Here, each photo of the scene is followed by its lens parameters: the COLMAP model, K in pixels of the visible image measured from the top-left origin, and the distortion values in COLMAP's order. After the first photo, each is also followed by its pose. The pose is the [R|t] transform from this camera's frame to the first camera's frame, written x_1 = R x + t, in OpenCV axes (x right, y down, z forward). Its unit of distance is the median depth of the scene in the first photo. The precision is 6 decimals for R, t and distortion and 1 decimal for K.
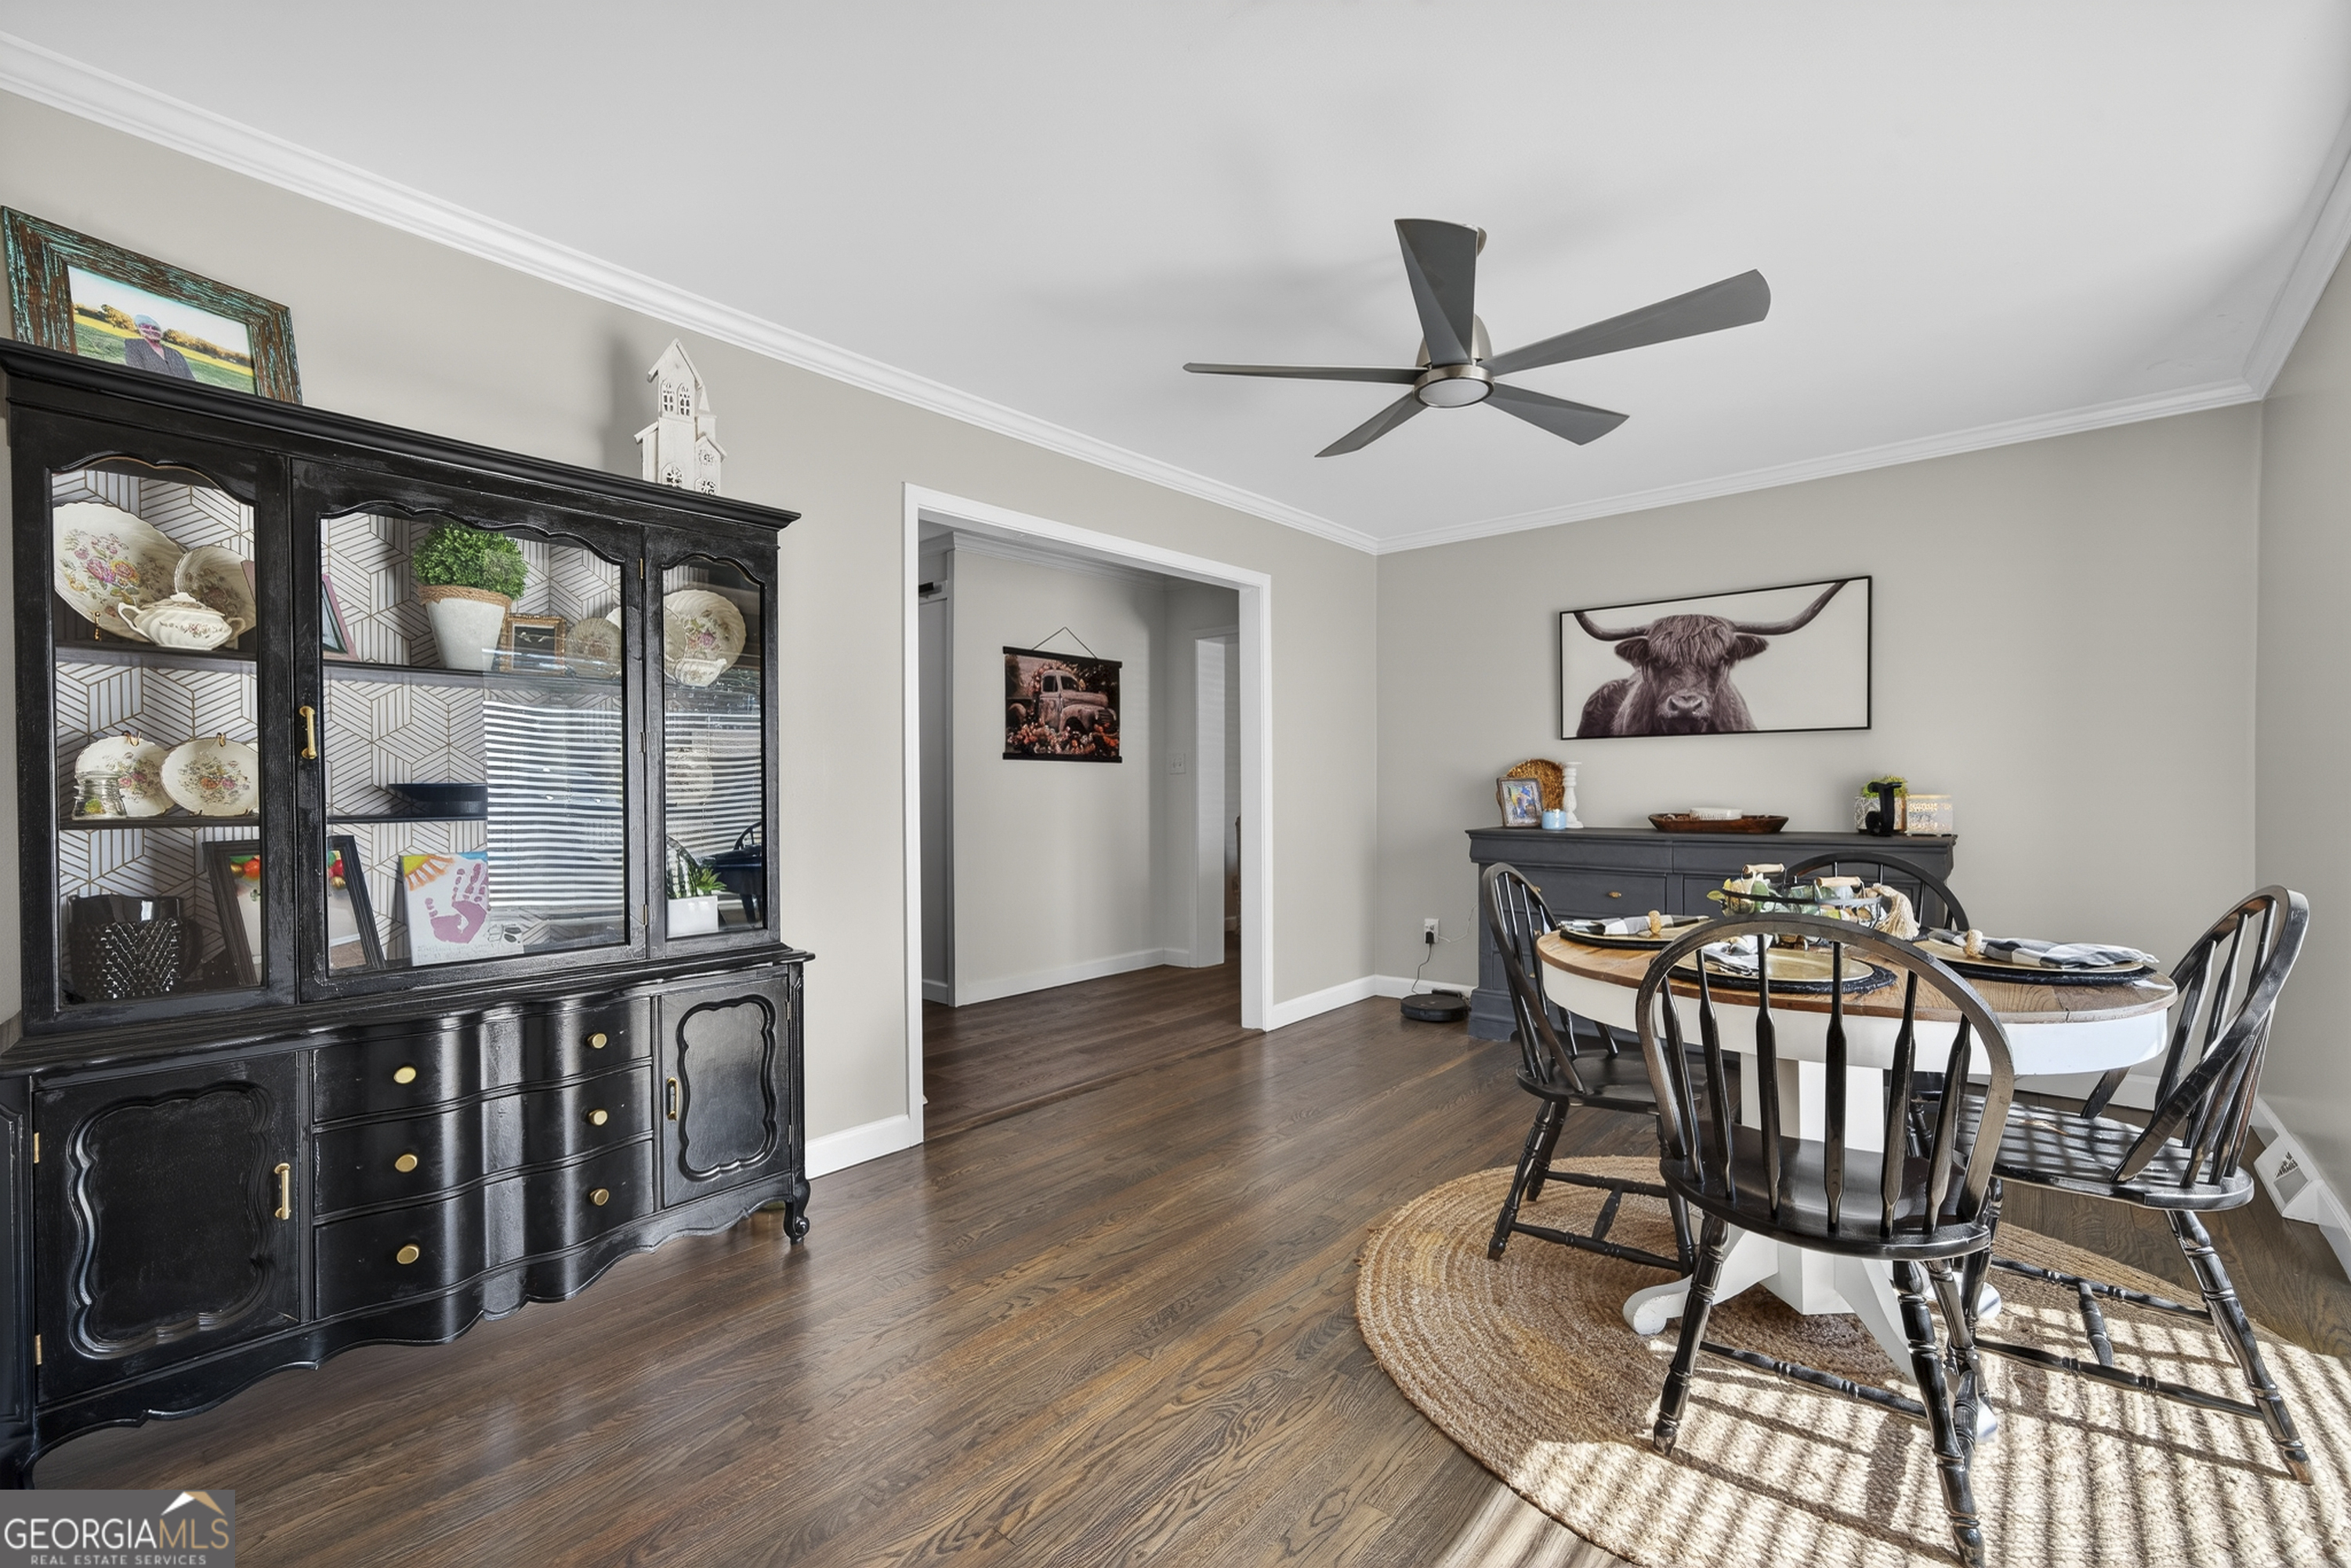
lens RADIAL K [[933.6, 0, 1176.2], [0, 933.6, 791.6], [0, 0, 1]] dist [-0.028132, 0.000865]
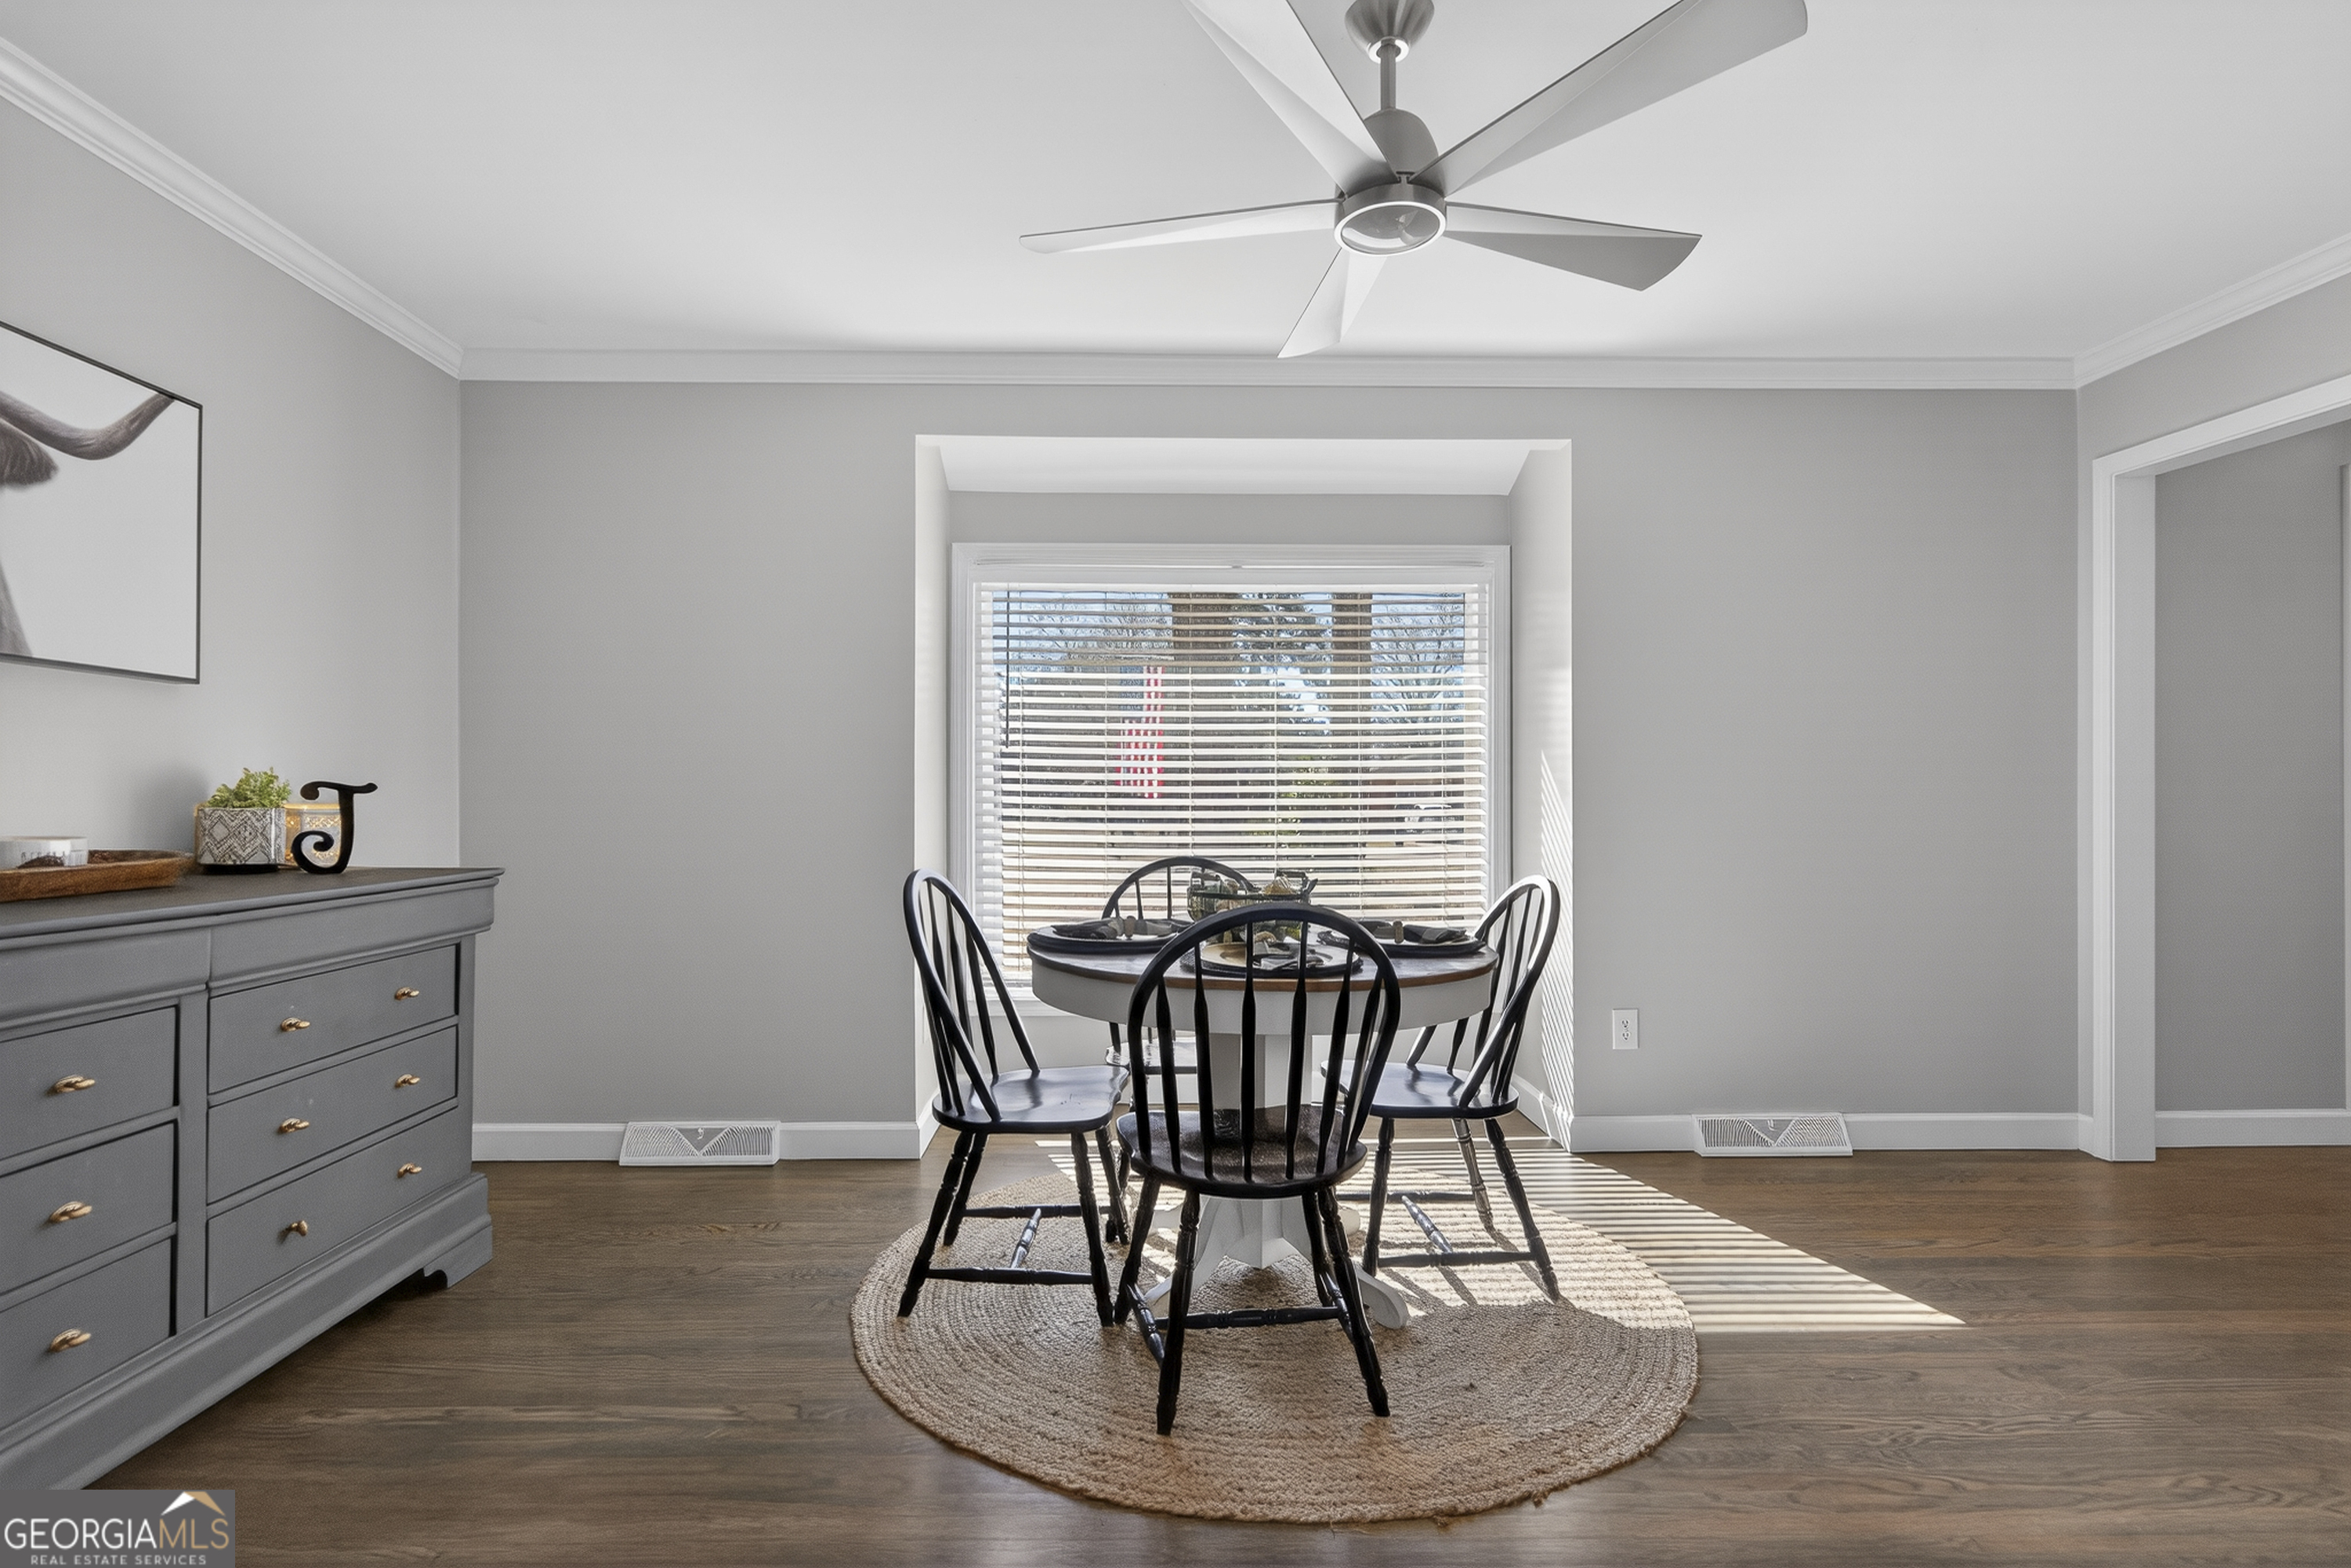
lens RADIAL K [[1228.3, 0, 1160.5], [0, 1228.3, 794.6], [0, 0, 1]] dist [0.032524, -0.022832]
pose [[-0.686799, 0.007993, 0.726804, -0.271802], [-0.001273, 0.999925, -0.012200, 0.007088], [-0.726847, -0.009304, -0.686737, 1.712154]]
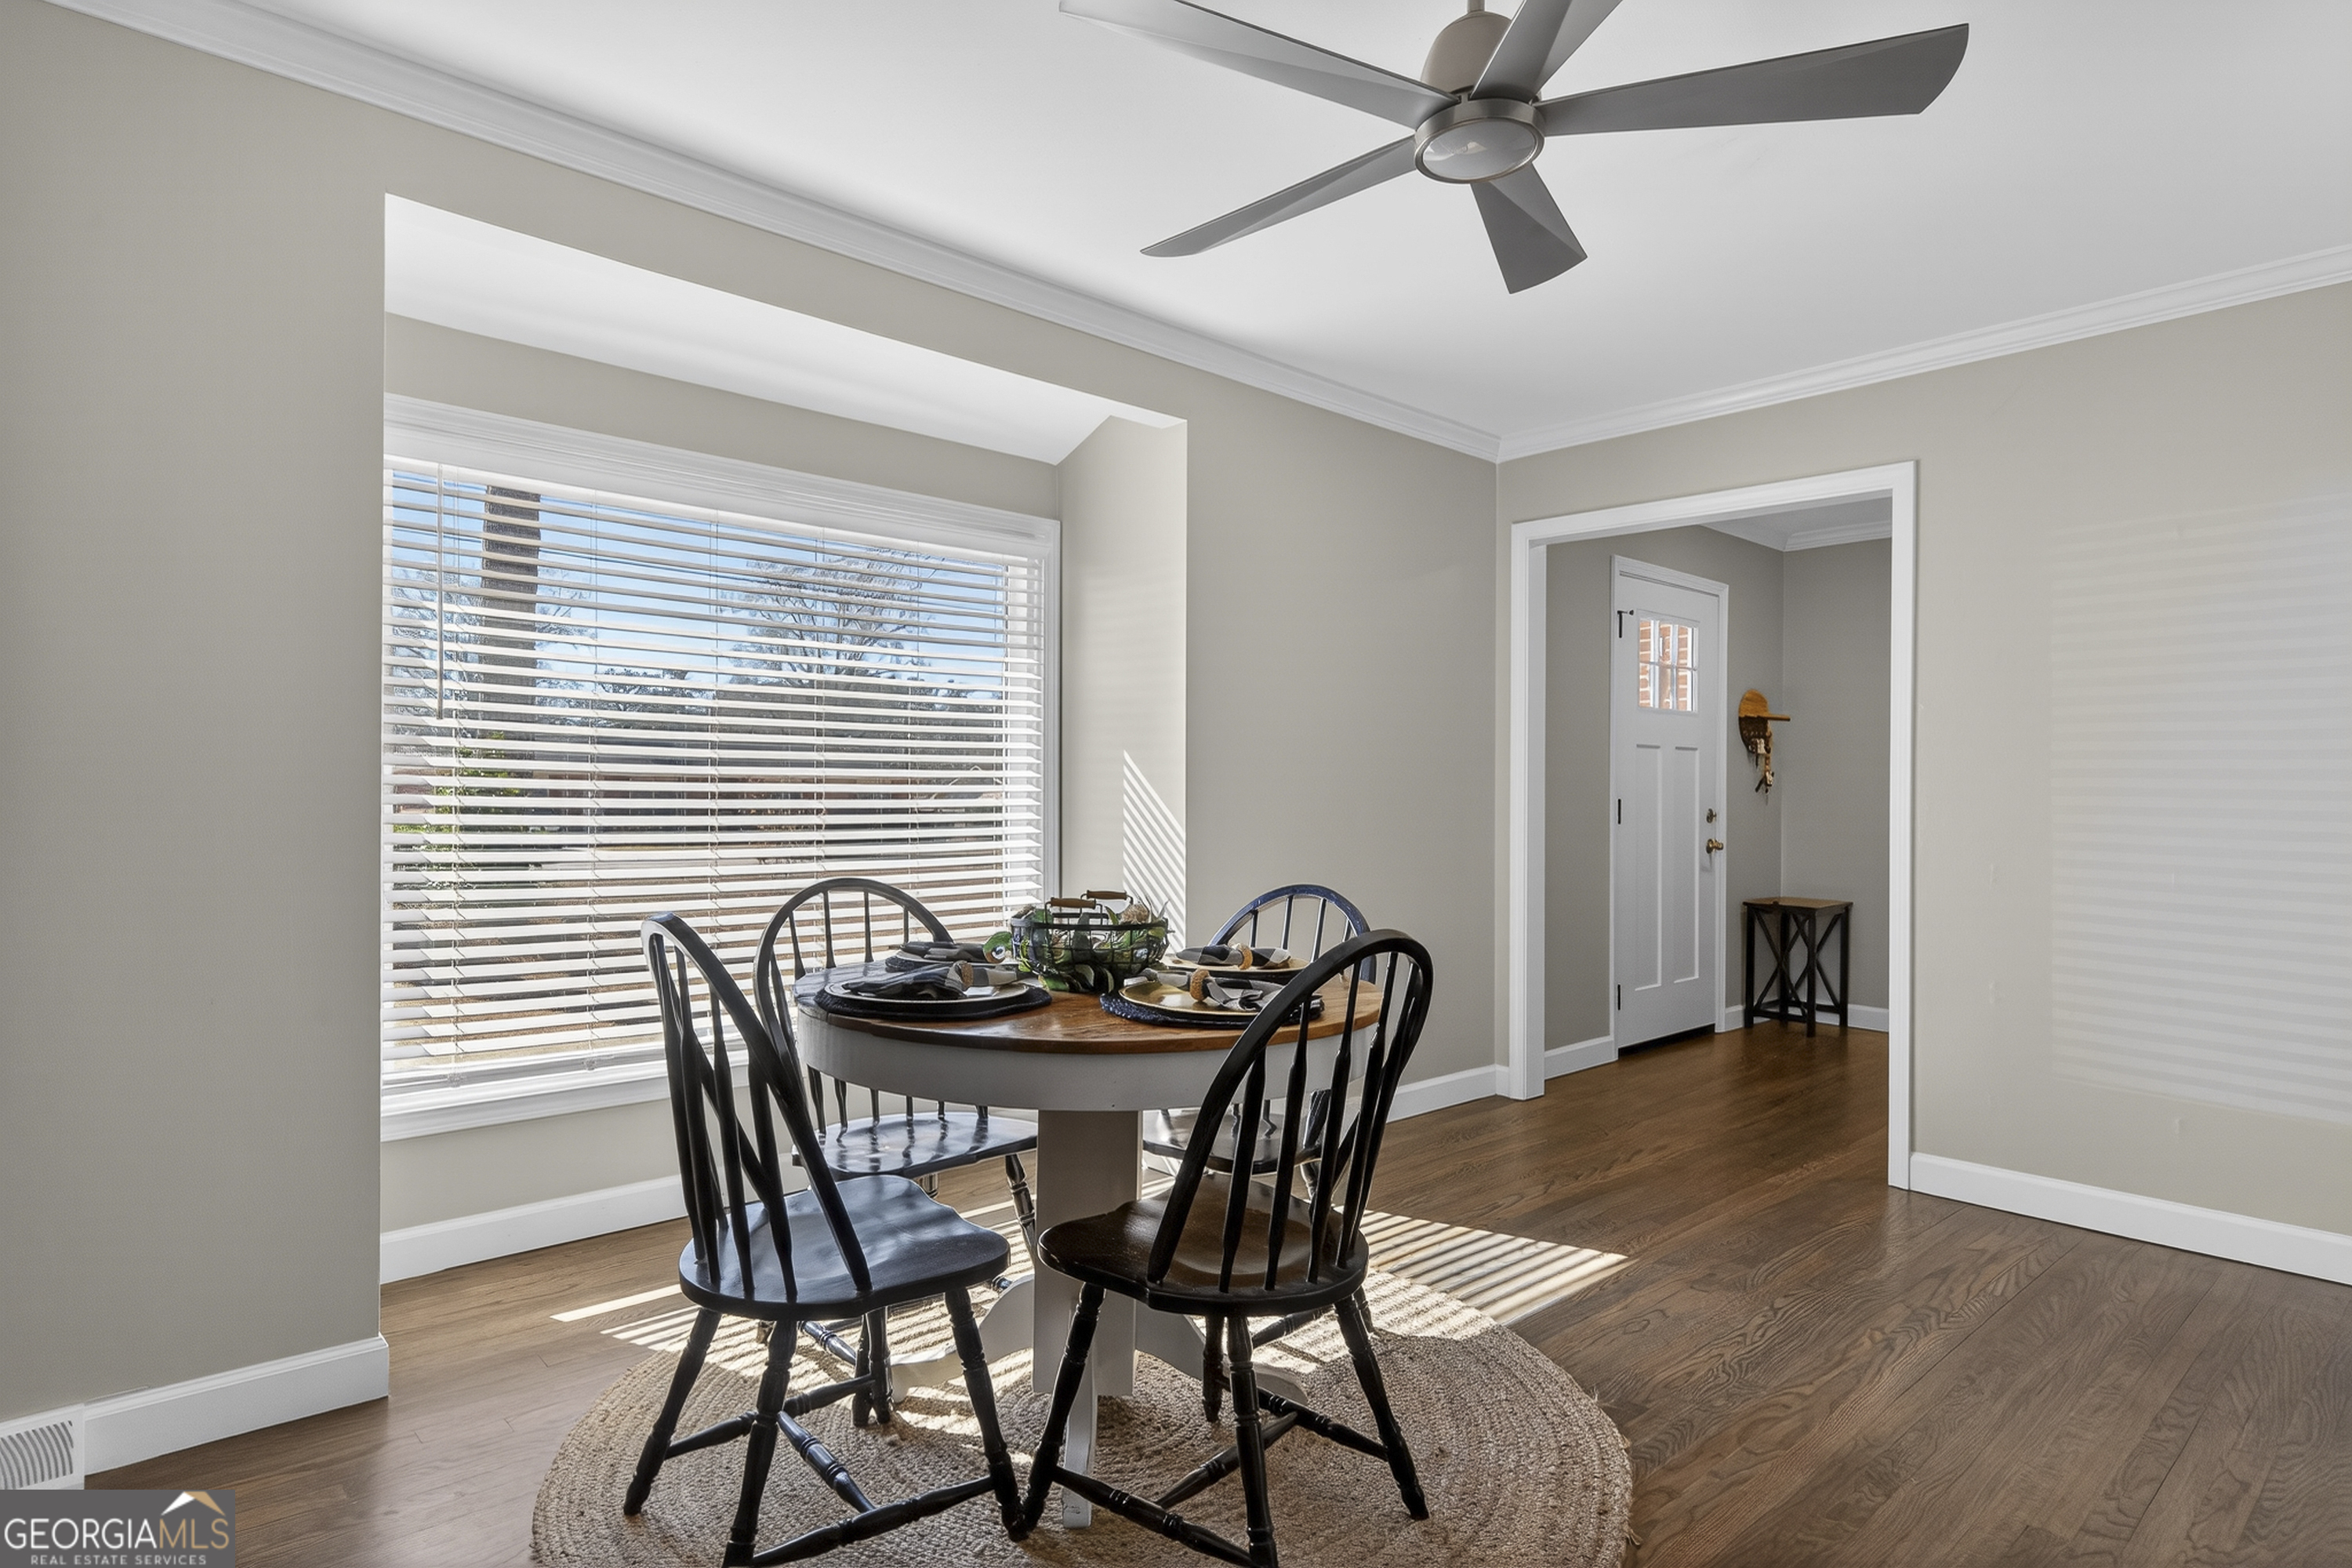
lens RADIAL K [[1306.1, 0, 1169.6], [0, 1306.1, 780.7], [0, 0, 1]] dist [-0.001081, -0.000057]
pose [[-0.996586, 0.002781, 0.082511, 0.401200], [0.000965, 0.999757, -0.022033, 0.002487], [-0.082552, -0.021878, -0.996347, 1.817070]]
